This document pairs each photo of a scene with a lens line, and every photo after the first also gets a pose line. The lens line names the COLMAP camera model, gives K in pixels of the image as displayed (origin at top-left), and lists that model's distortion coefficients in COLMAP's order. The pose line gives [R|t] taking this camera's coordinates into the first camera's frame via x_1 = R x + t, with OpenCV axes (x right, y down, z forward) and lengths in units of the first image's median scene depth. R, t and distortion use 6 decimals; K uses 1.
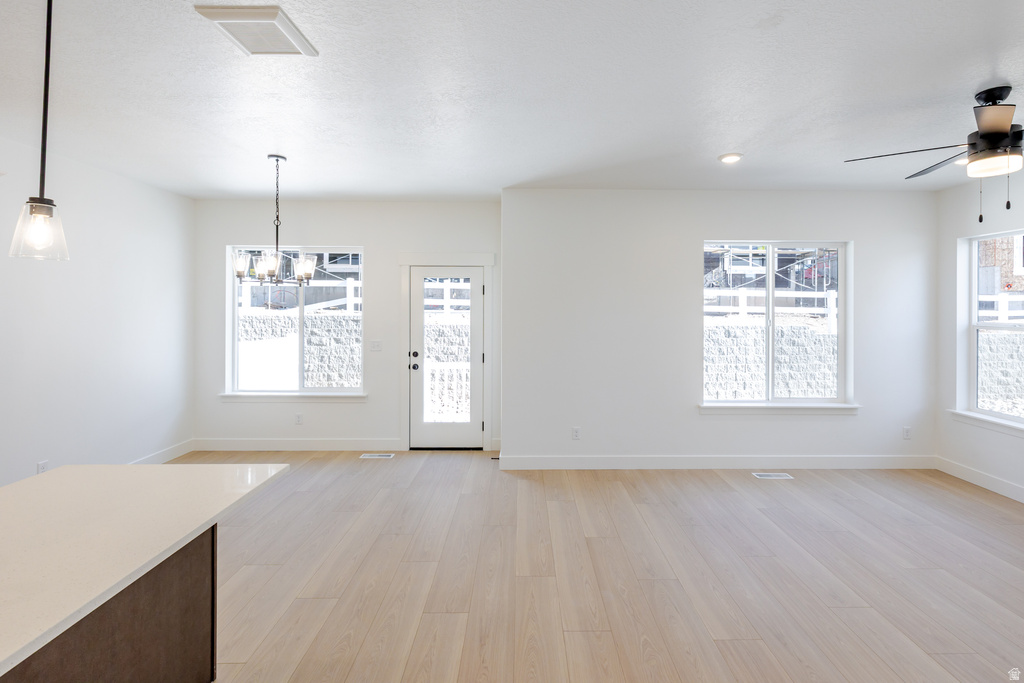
lens RADIAL K [[450.7, 0, 513.4], [0, 450.7, 306.0], [0, 0, 1]] dist [-0.004108, 0.000916]
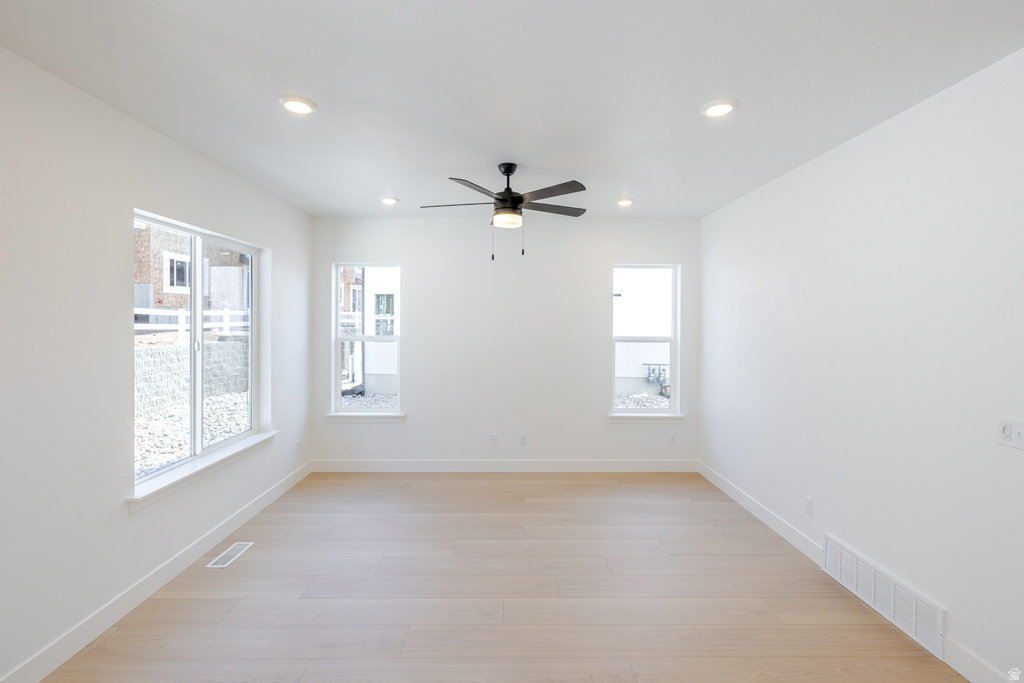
lens RADIAL K [[450.7, 0, 526.6], [0, 450.7, 323.5], [0, 0, 1]] dist [-0.004108, 0.000916]
pose [[-0.025782, -0.005225, 0.999654, -0.055171], [-0.004540, 0.999977, 0.005110, -0.001351], [-0.999657, -0.004407, -0.025805, 0.178980]]
